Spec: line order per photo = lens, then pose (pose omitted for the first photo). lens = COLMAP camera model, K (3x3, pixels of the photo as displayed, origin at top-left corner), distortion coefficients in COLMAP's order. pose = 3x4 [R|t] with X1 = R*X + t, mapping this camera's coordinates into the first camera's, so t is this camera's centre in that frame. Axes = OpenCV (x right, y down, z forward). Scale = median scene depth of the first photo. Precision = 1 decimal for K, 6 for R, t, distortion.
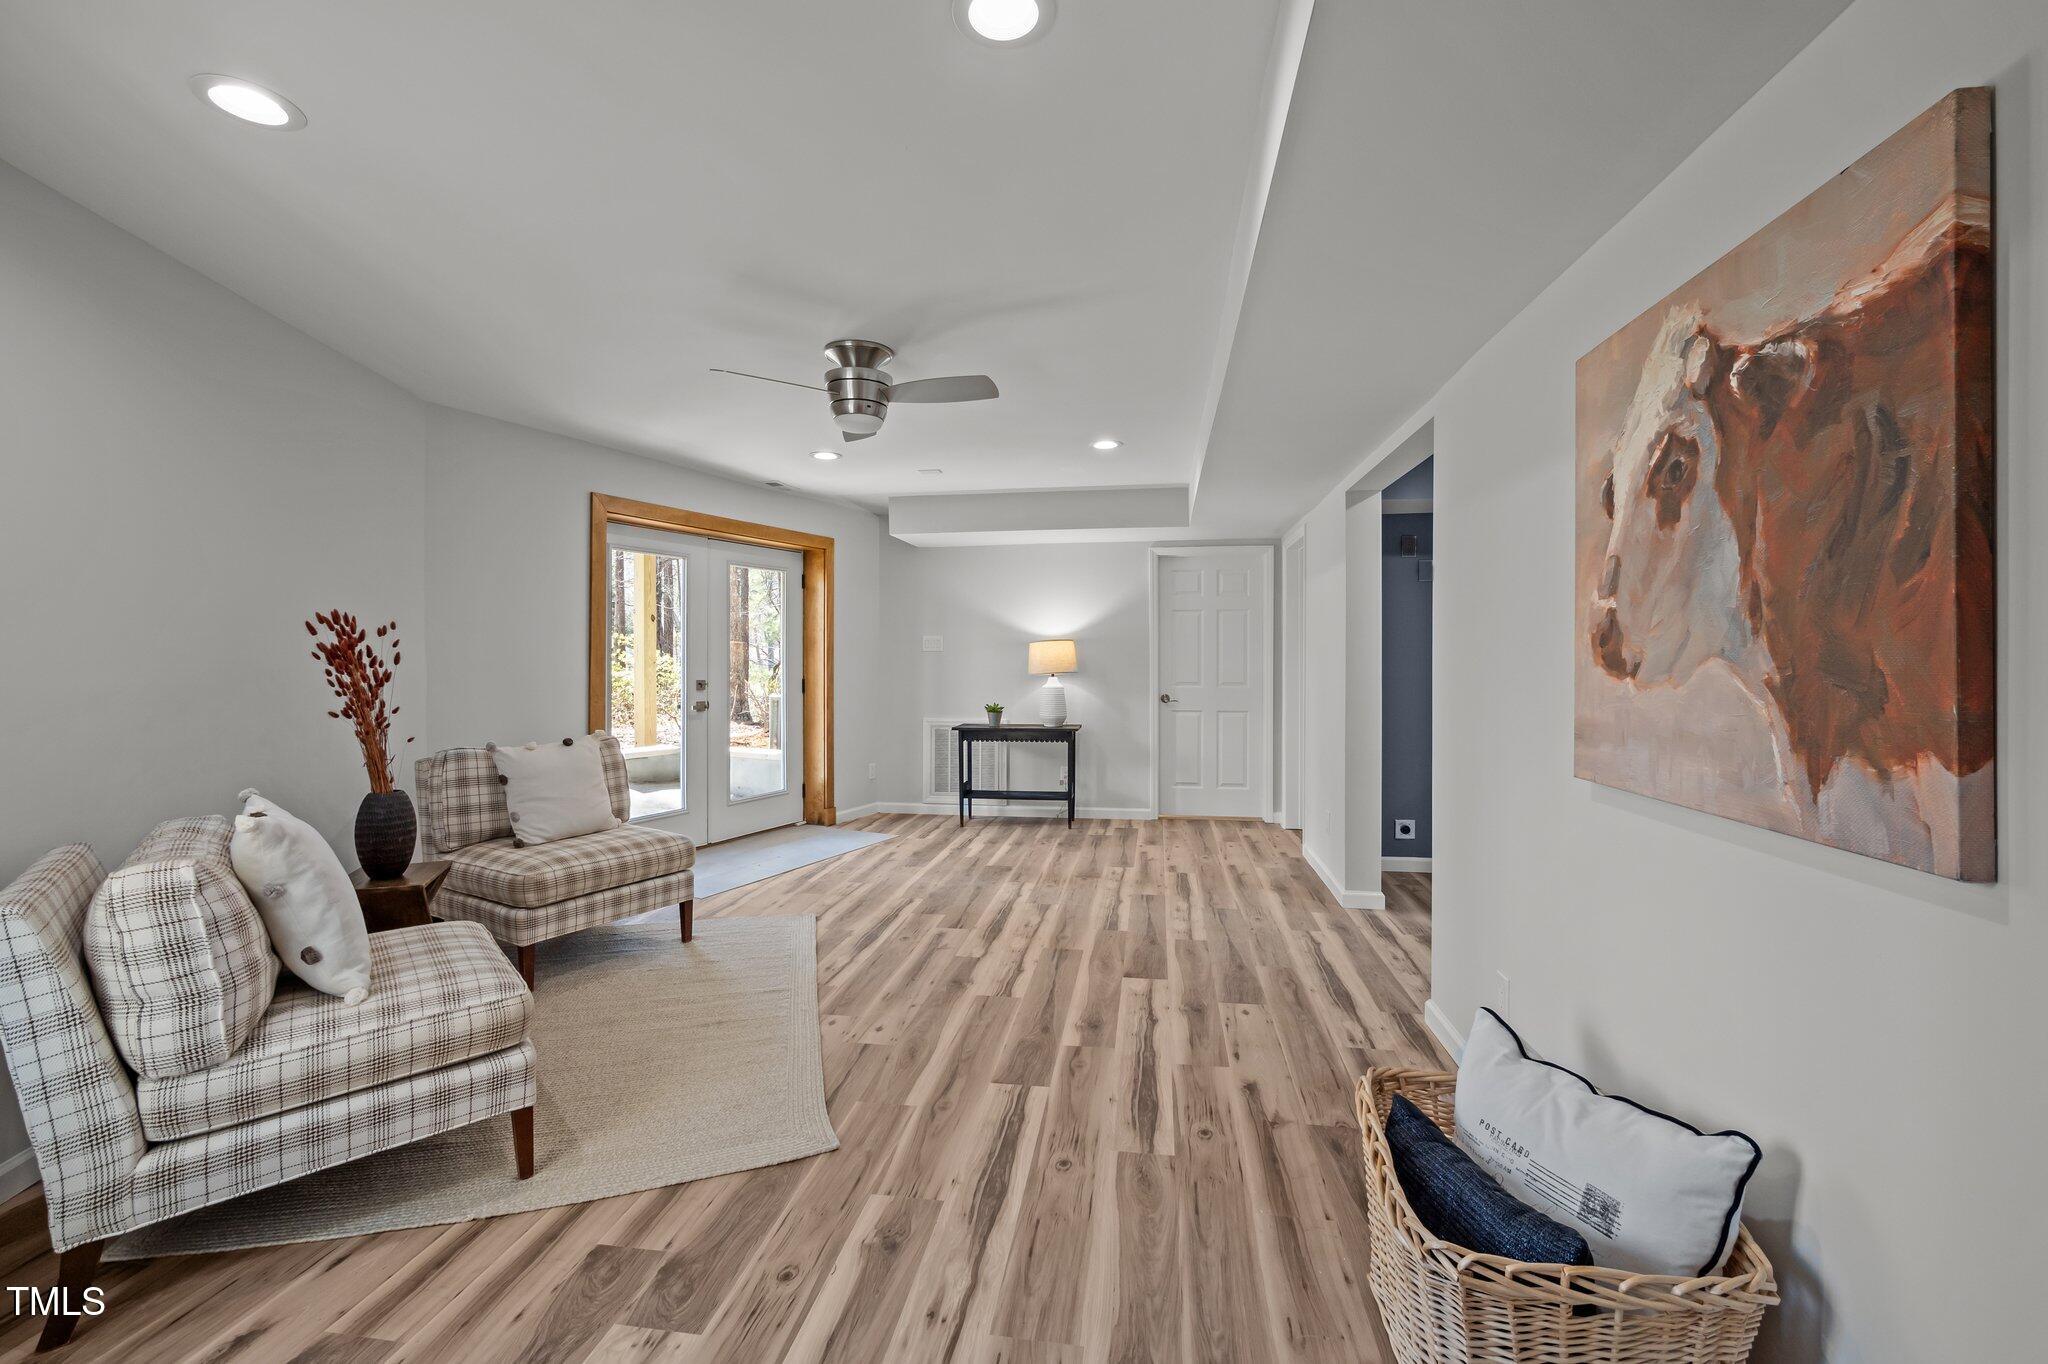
lens RADIAL K [[827.5, 0, 1026.0], [0, 827.5, 664.7], [0, 0, 1]] dist [0.000606, 0.000007]
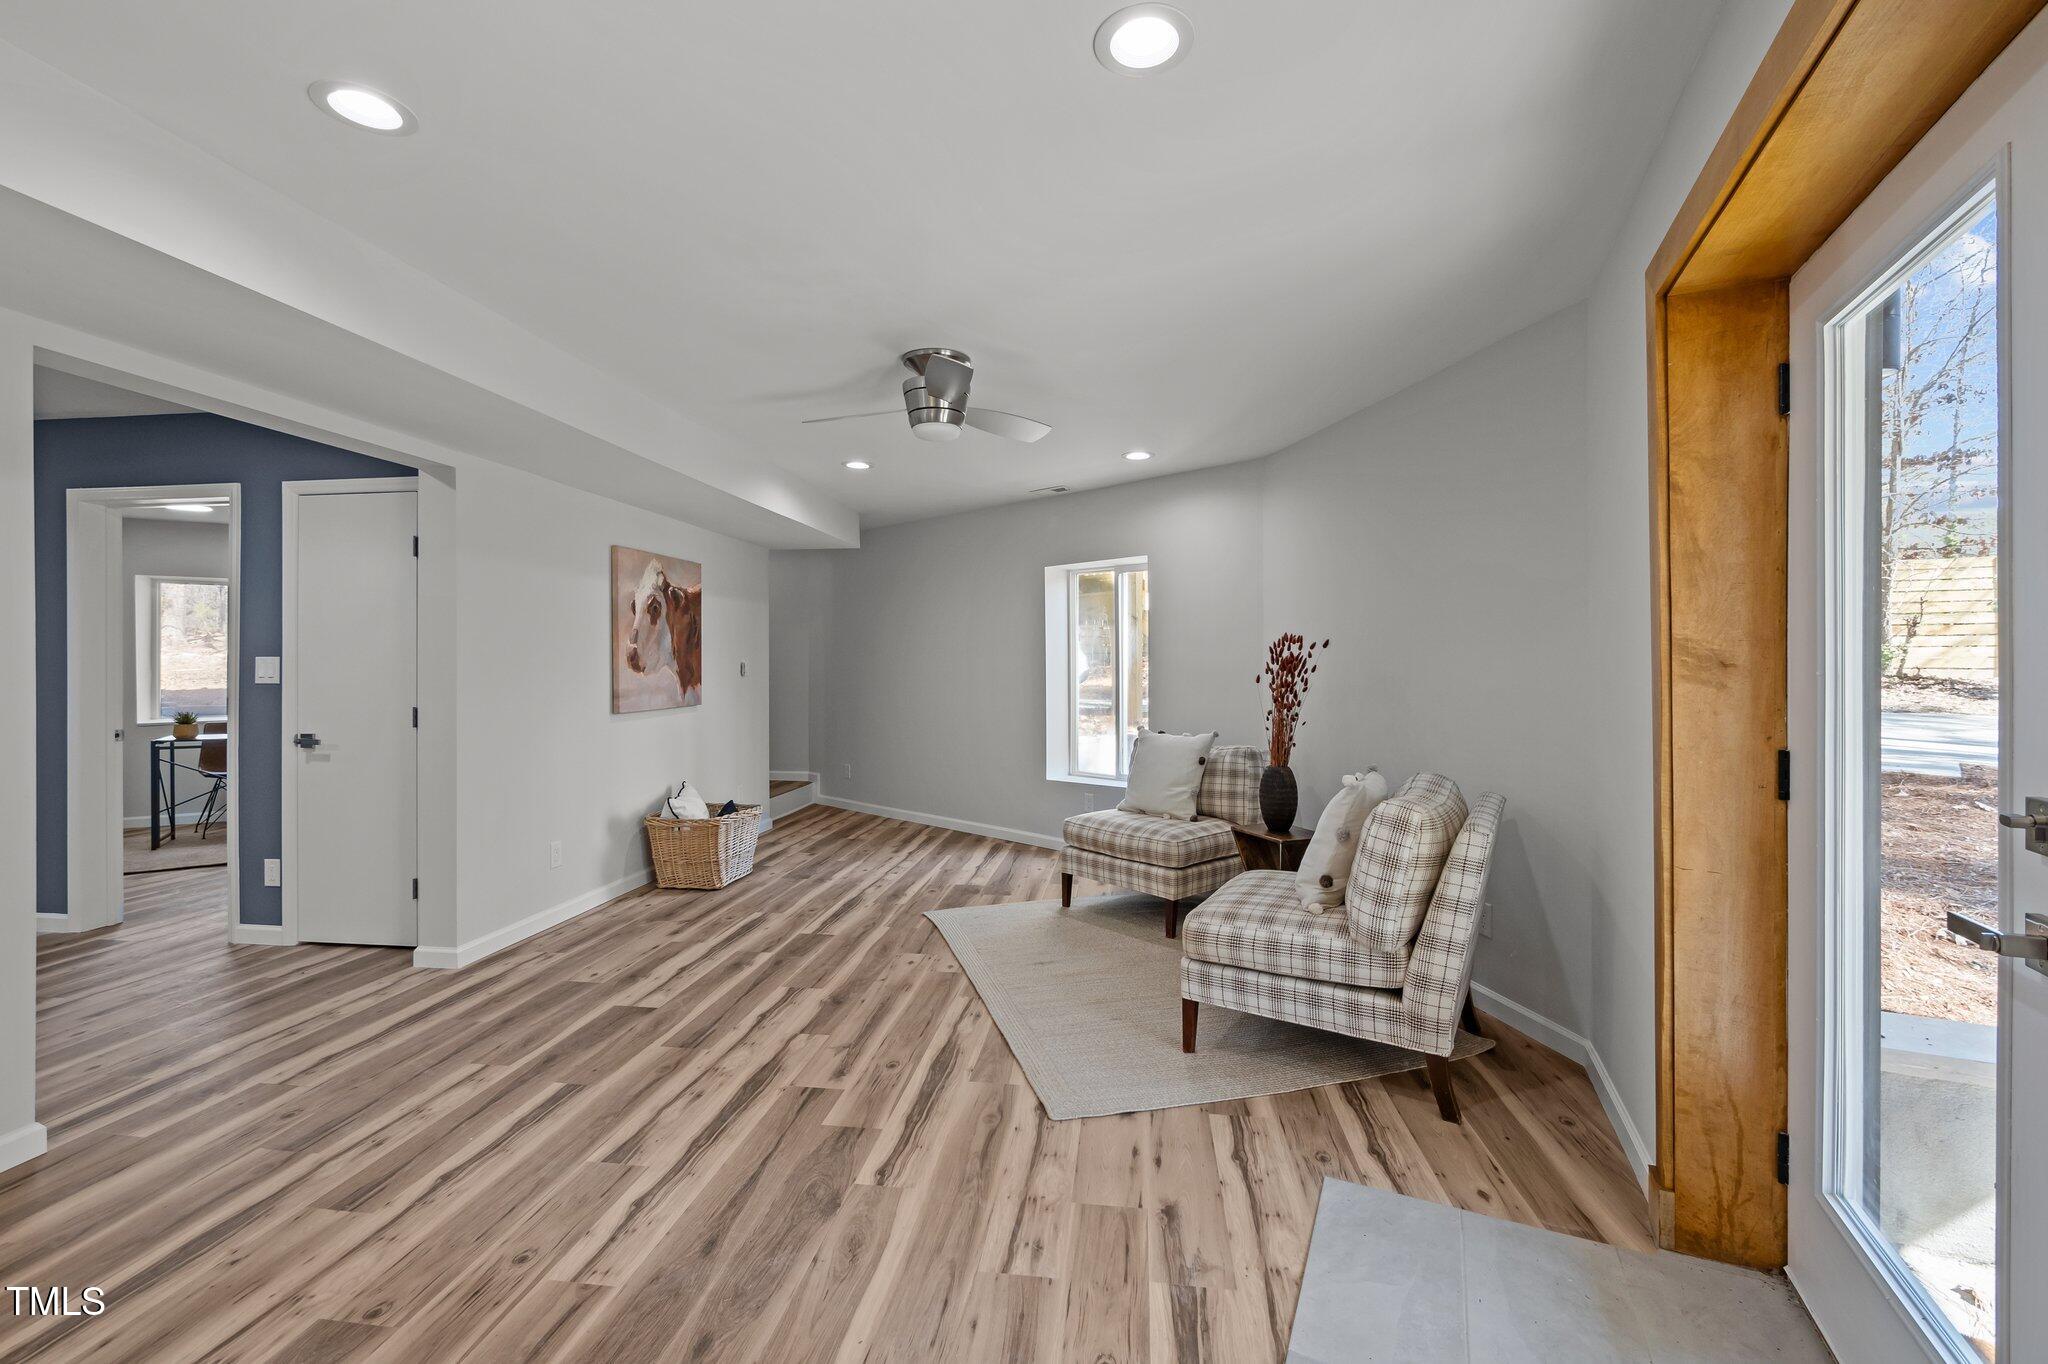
lens RADIAL K [[827.5, 0, 1018.0], [0, 827.5, 665.5], [0, 0, 1]] dist [0.000606, 0.000007]
pose [[-0.999895, 0.000172, -0.014466, -0.358973], [-0.000008, 0.999922, 0.012486, -0.028318], [0.014467, 0.012485, -0.999817, 2.510856]]
